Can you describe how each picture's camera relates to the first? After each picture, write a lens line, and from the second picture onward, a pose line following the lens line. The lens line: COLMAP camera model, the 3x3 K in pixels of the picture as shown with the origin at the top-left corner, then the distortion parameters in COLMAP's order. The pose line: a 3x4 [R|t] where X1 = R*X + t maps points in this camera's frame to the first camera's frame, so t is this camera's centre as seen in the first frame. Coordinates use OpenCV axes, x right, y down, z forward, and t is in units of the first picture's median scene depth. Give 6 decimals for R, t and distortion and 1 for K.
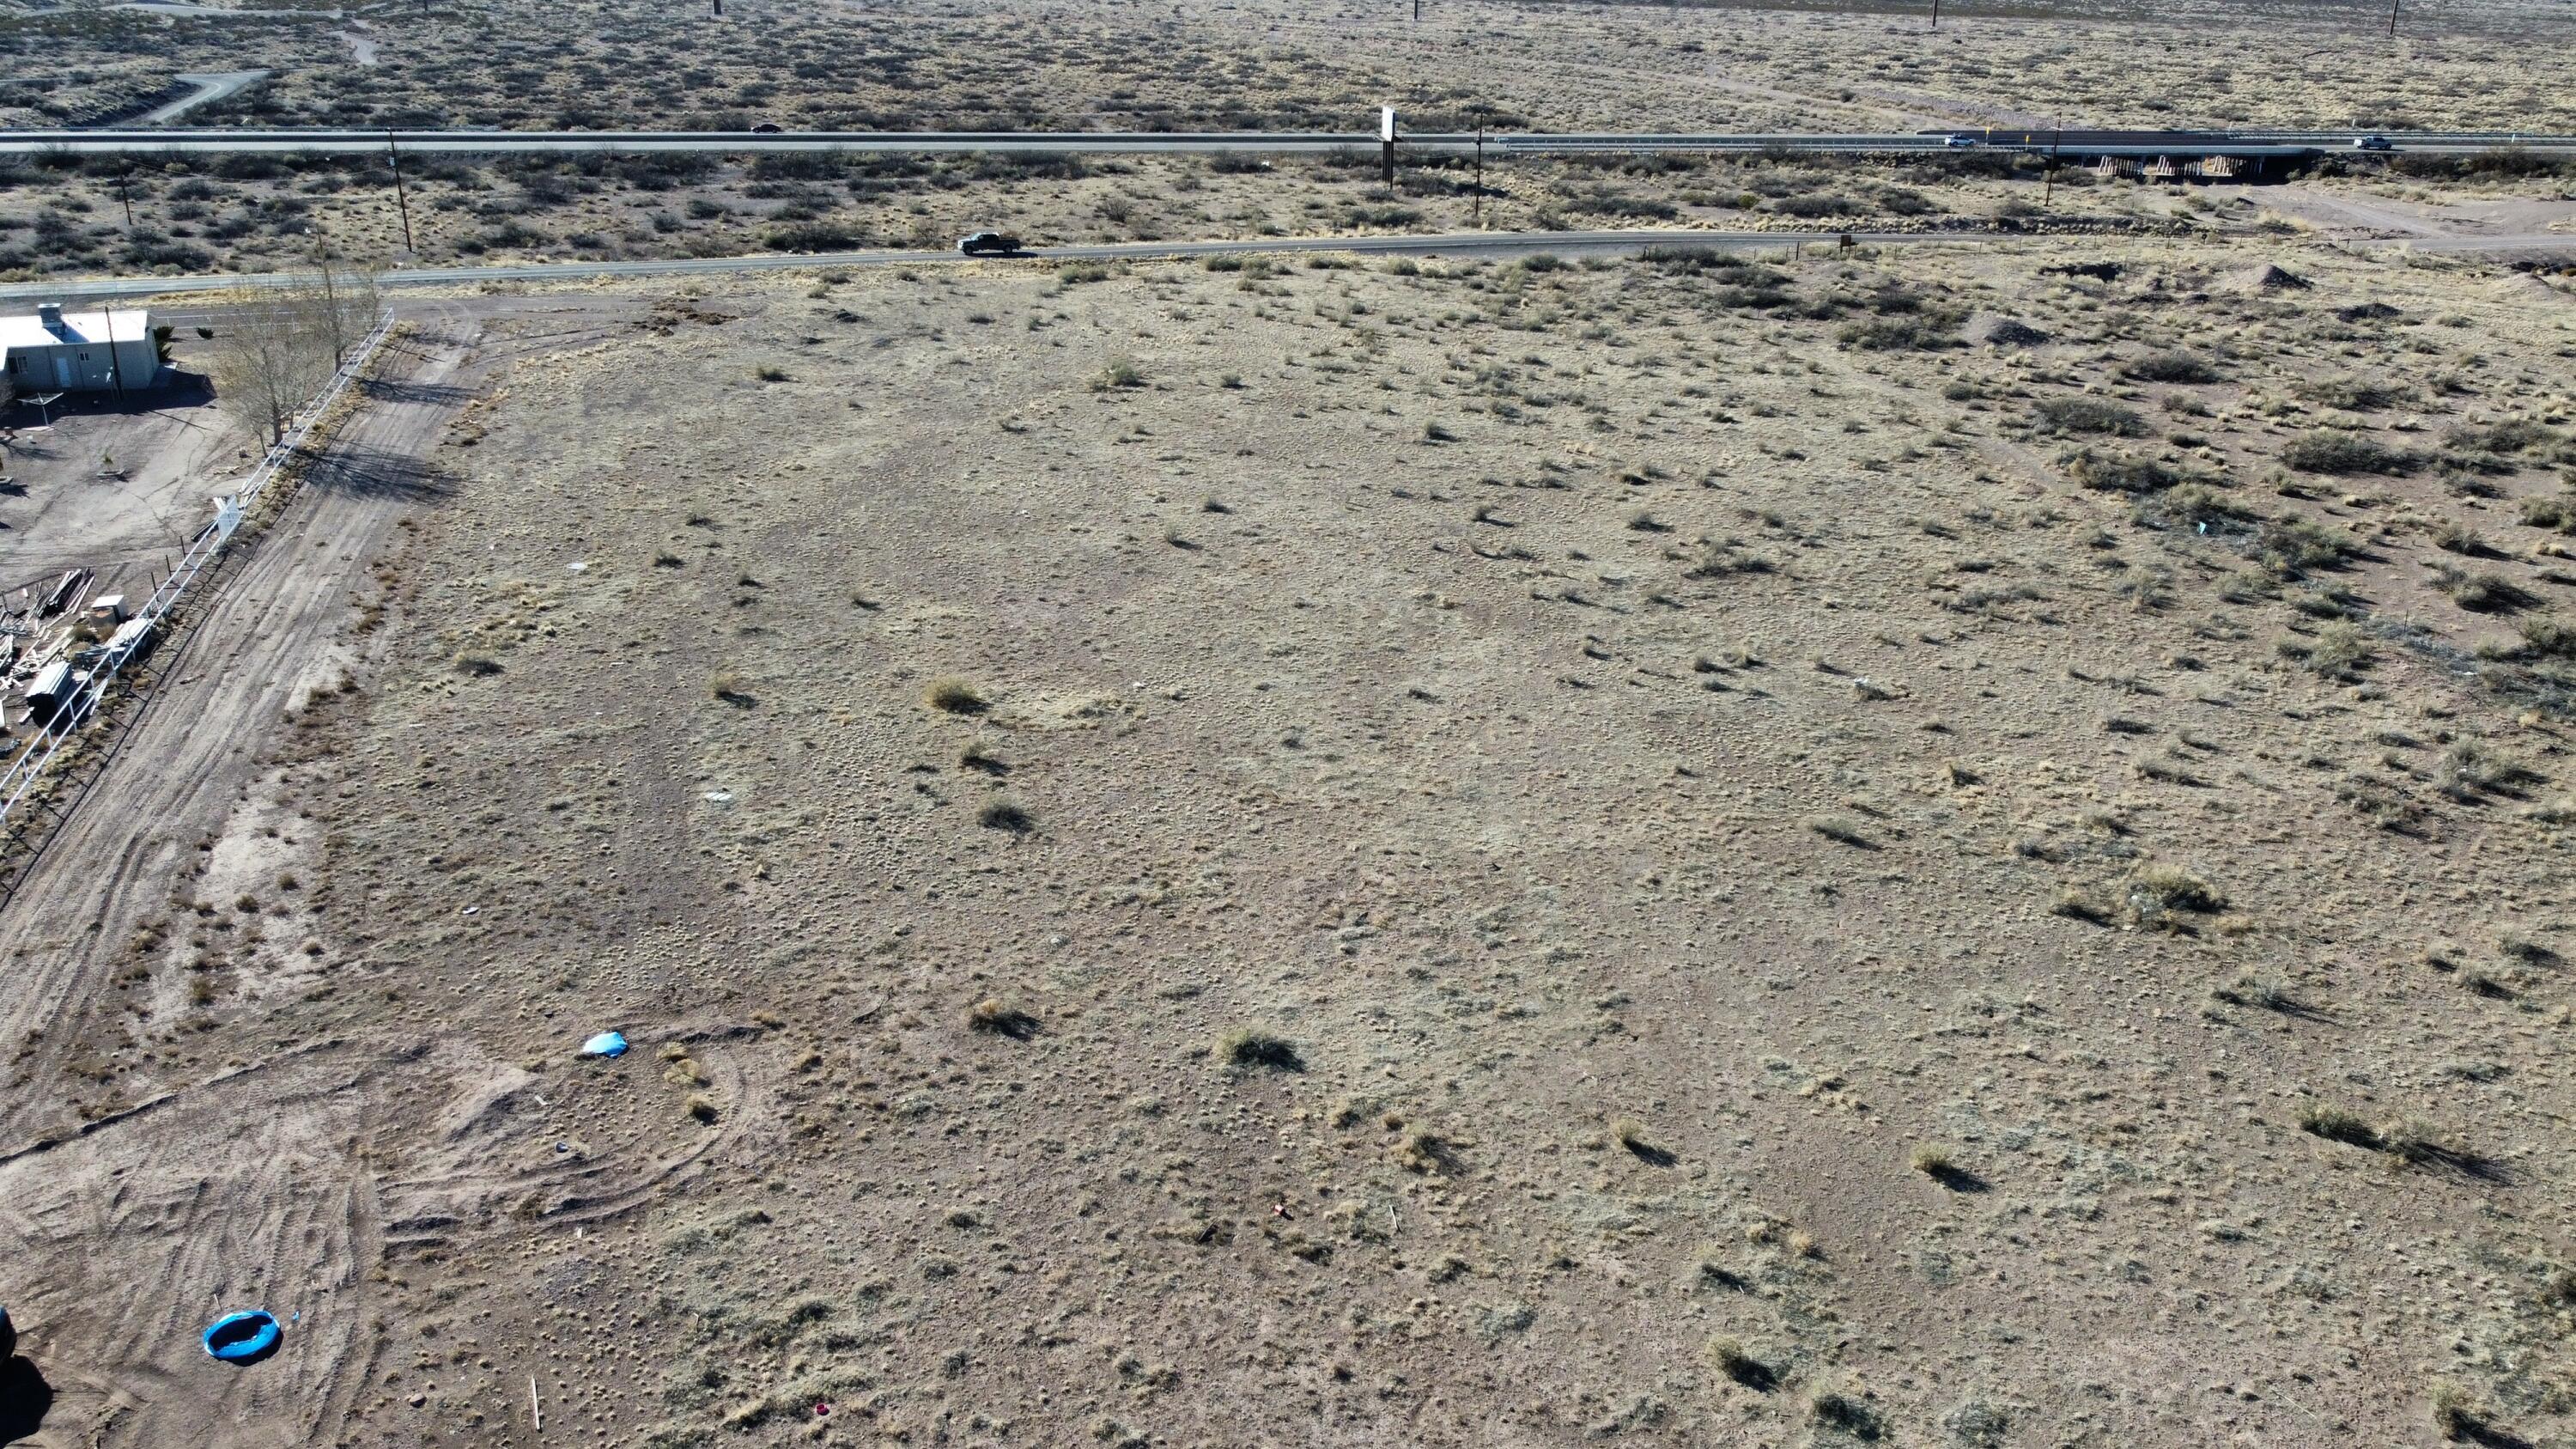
lens RADIAL K [[1948.9, 0, 1281.2], [0, 1948.9, 724.7], [0, 0, 1]] dist [-0.003302, -0.002180]
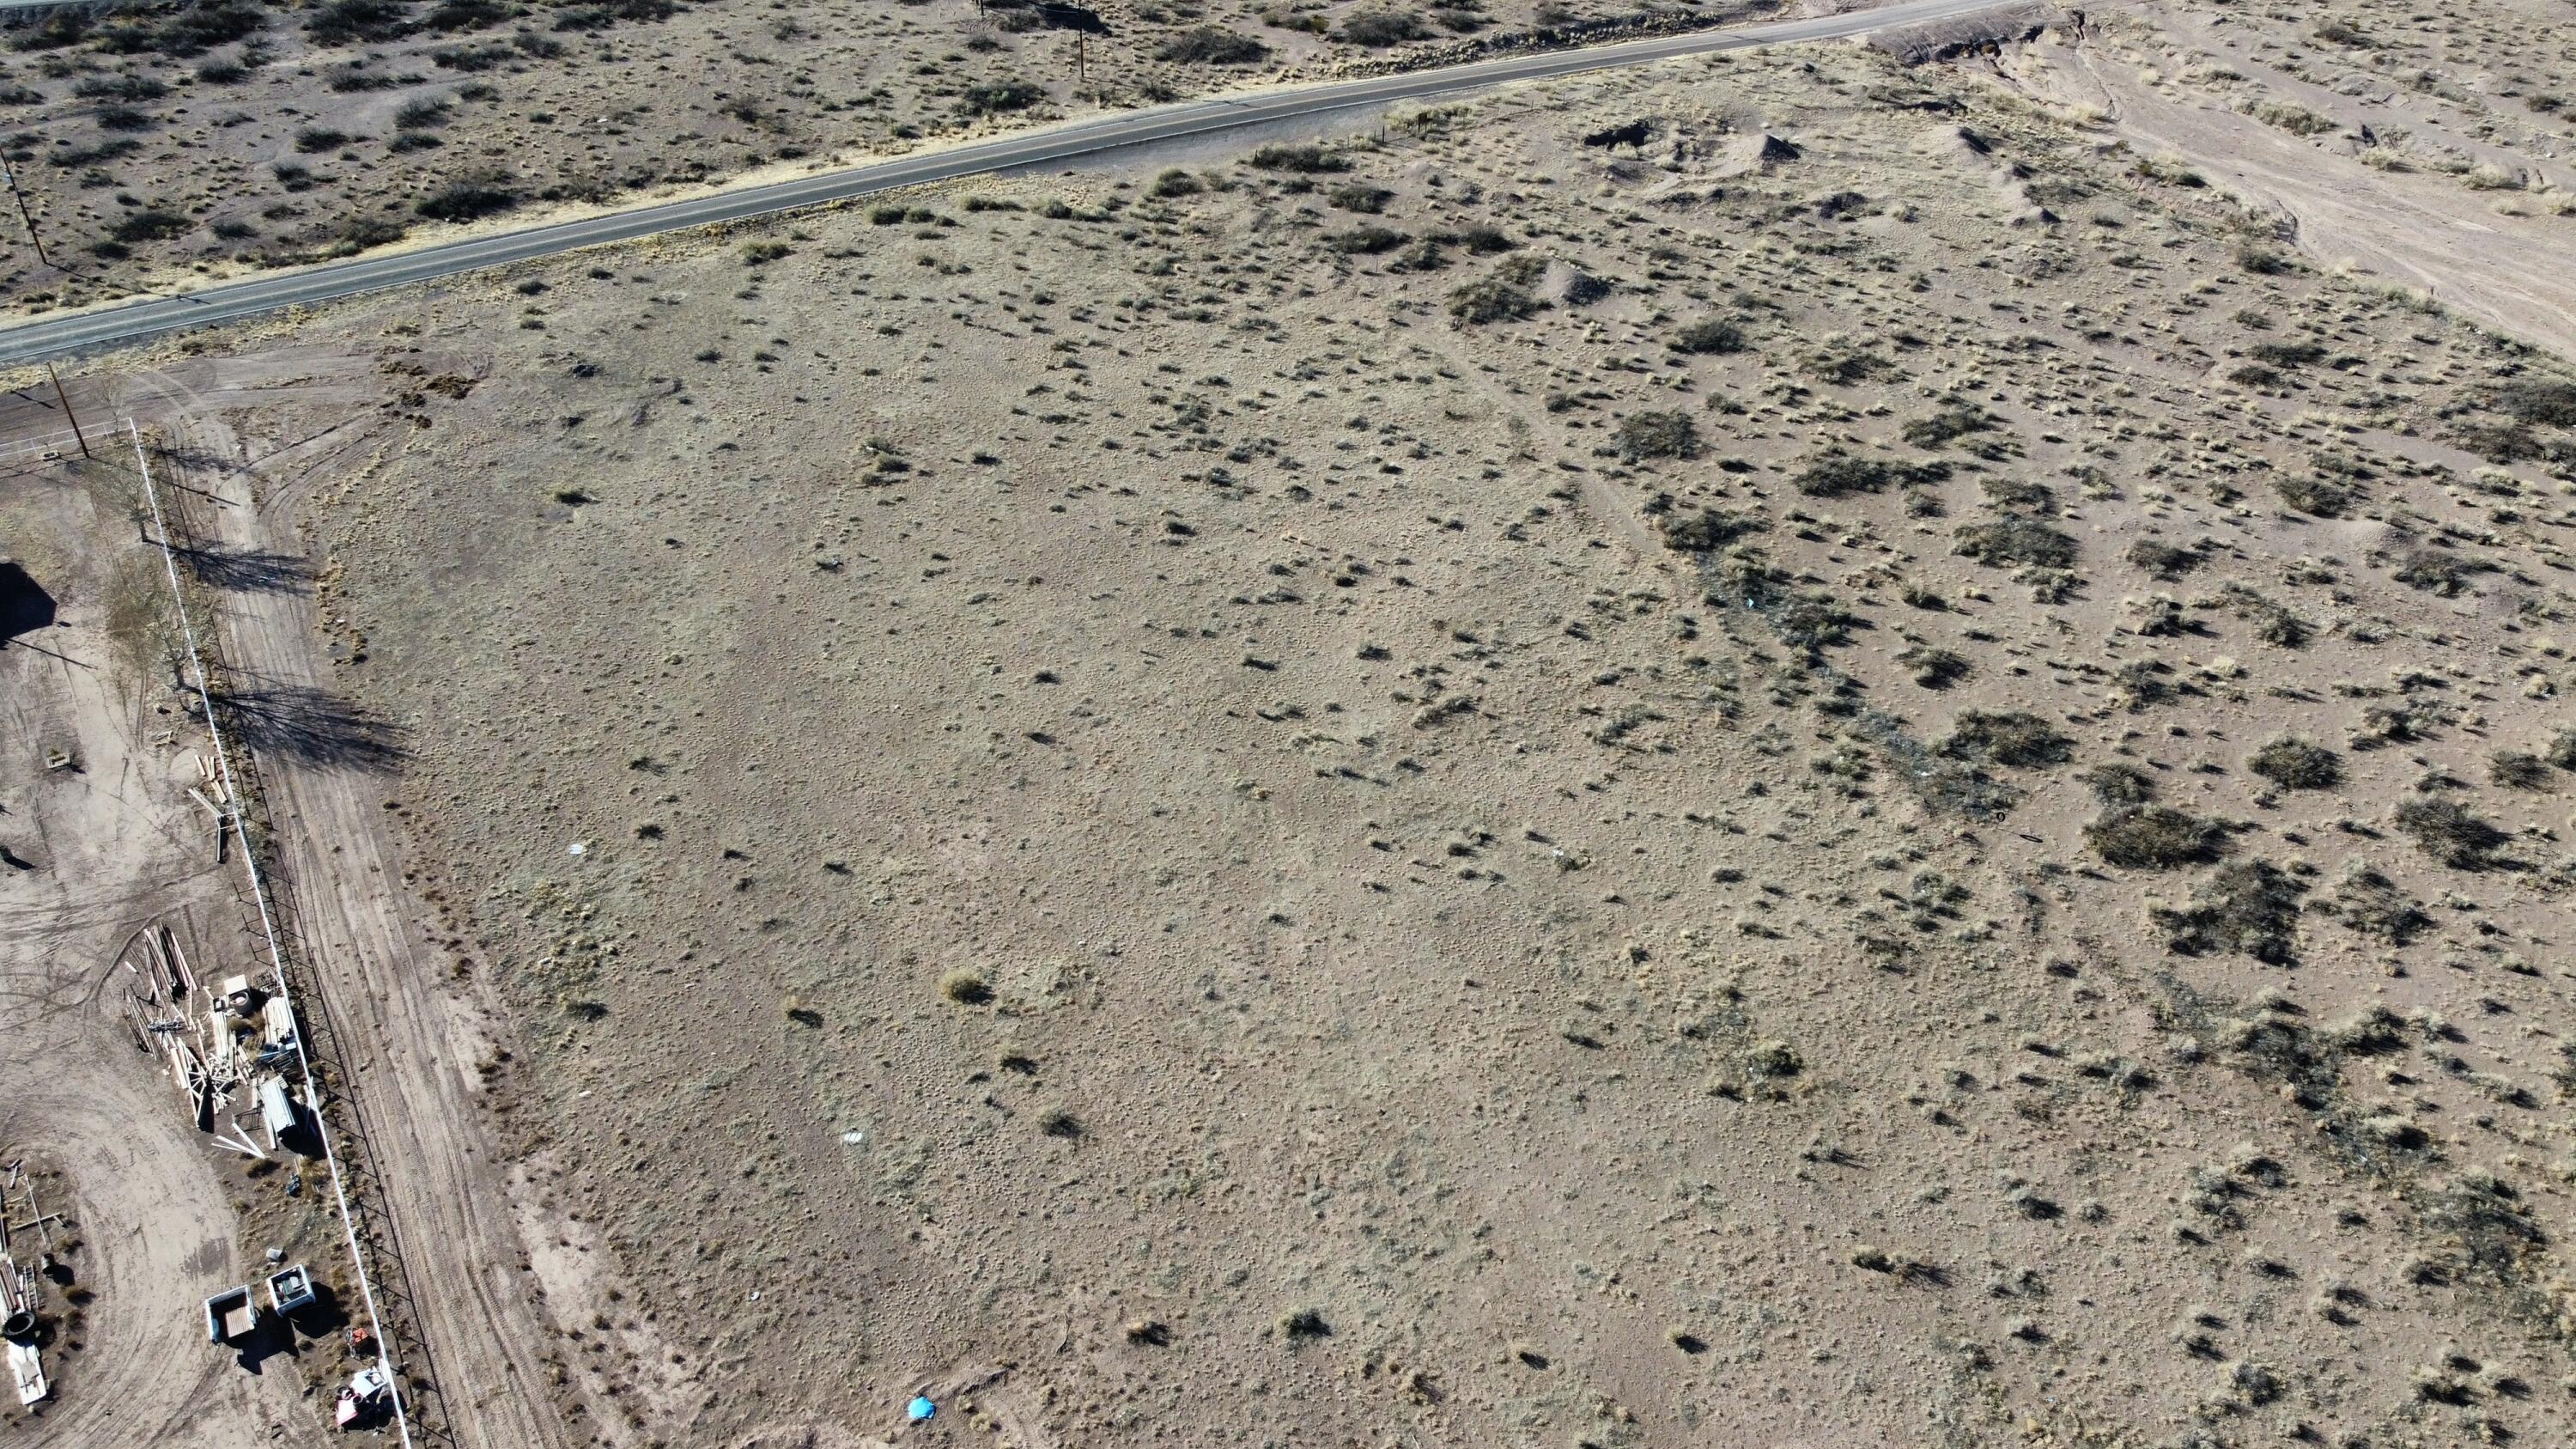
lens RADIAL K [[1942.9, 0, 1282.3], [0, 1942.9, 727.5], [0, 0, 1]] dist [-0.003117, -0.001087]
pose [[0.965168, -0.152105, 0.212874, -0.225149], [0.091848, 0.958840, 0.268681, -0.576012], [-0.244980, -0.239770, 0.939412, -0.346419]]
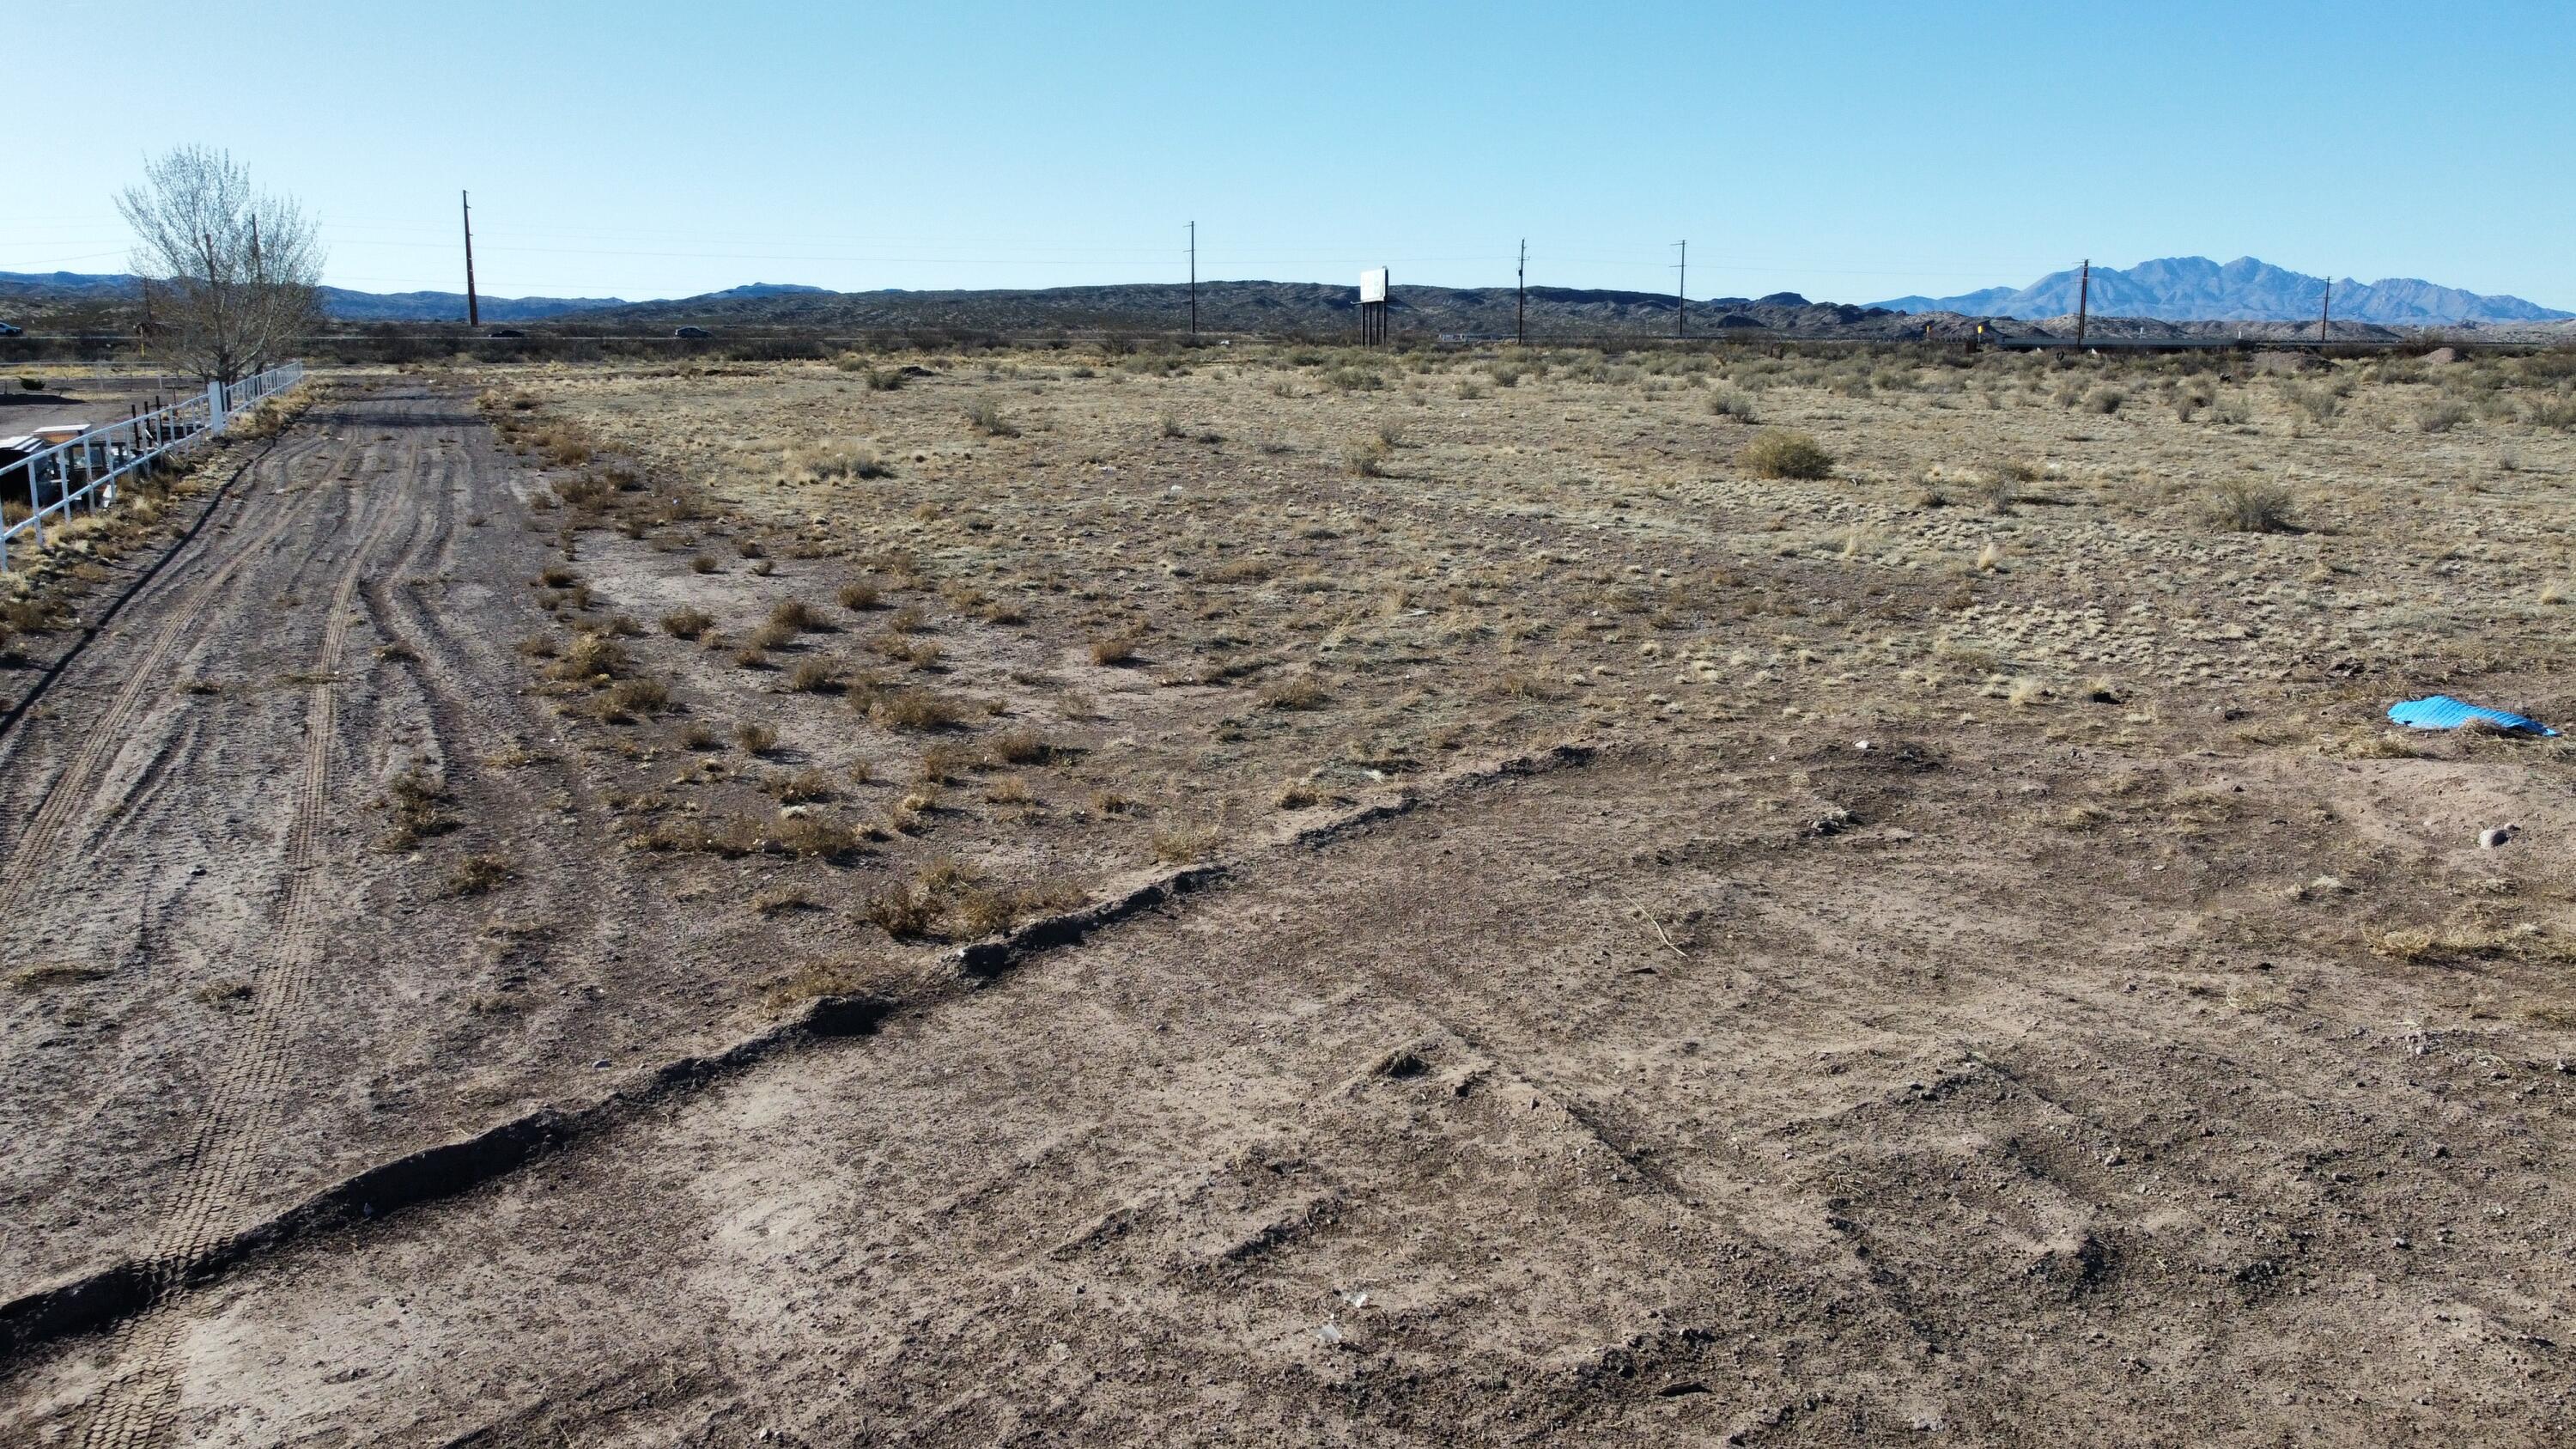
lens RADIAL K [[1948.0, 0, 1282.6], [0, 1948.0, 723.3], [0, 0, 1]] dist [-0.000894, -0.000495]
pose [[0.989438, -0.034896, 0.140696, -0.407397], [0.058982, 0.983531, -0.170846, 0.146997], [-0.132417, 0.177340, 0.975201, 0.525264]]
